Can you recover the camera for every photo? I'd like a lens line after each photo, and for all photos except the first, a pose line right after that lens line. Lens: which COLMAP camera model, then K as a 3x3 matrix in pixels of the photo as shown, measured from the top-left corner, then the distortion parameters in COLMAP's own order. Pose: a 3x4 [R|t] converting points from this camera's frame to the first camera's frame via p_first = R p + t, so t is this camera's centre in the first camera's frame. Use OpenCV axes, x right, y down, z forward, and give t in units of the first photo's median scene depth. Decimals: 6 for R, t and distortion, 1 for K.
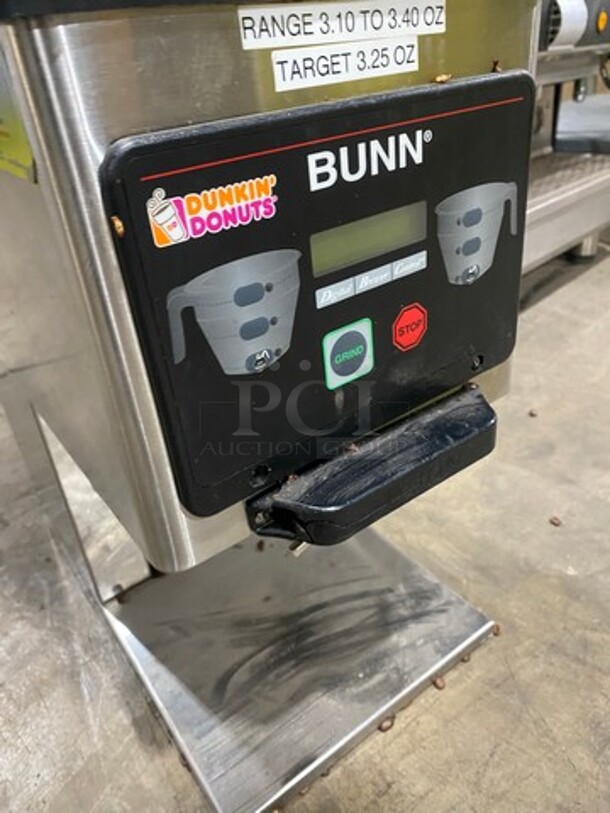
lens RADIAL K [[610.0, 0, 303.7], [0, 610.0, 406.1], [0, 0, 1]] dist [0.004041, 0.002113]
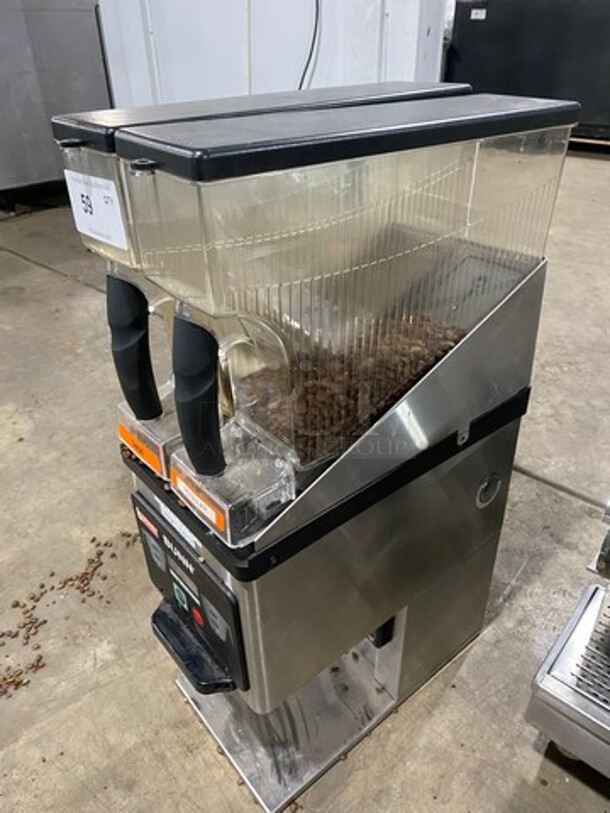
lens RADIAL K [[610.0, 0, 305.4], [0, 610.0, 406.5], [0, 0, 1]] dist [0.004041, 0.002113]
pose [[0.061298, 0.610465, -0.789667, 0.916250], [-0.479047, 0.712071, 0.513292, -1.234489], [0.875646, 0.346824, 0.336090, 0.199055]]
